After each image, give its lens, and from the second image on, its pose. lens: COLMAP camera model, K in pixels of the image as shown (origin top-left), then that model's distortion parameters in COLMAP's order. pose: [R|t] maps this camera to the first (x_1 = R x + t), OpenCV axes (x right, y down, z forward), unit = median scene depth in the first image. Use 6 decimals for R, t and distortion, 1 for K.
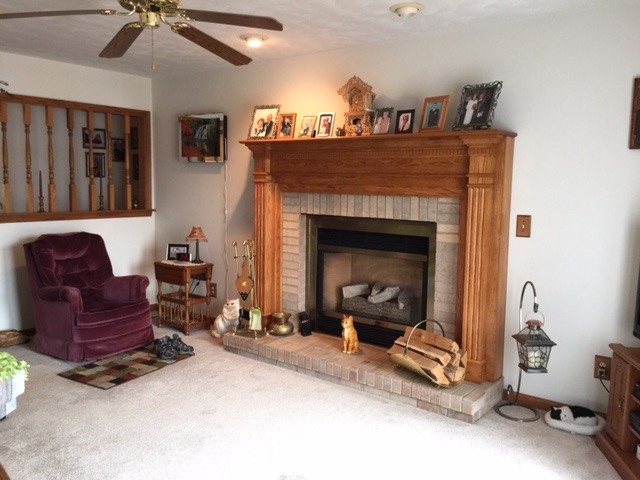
lens RADIAL K [[548.1, 0, 320.4], [0, 548.1, 237.7], [0, 0, 1]] dist [0.081579, -0.114110]
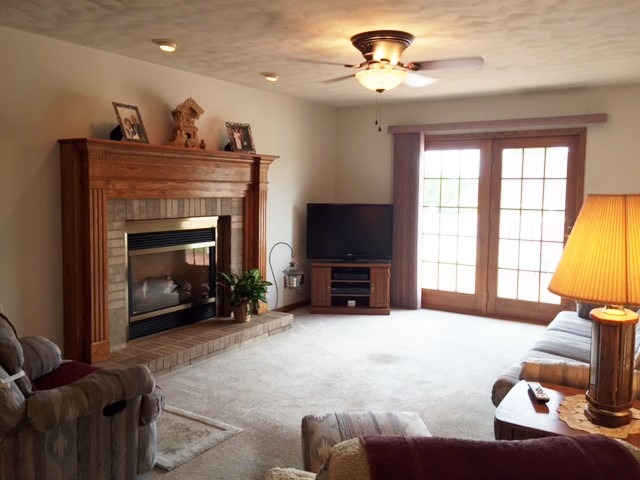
lens RADIAL K [[548.1, 0, 320.4], [0, 548.1, 237.7], [0, 0, 1]] dist [0.081579, -0.114110]
pose [[-0.103651, -0.106233, 0.988924, -1.243832], [0.089993, 0.989200, 0.115695, -0.115776], [-0.990534, 0.100988, -0.092971, 0.920958]]
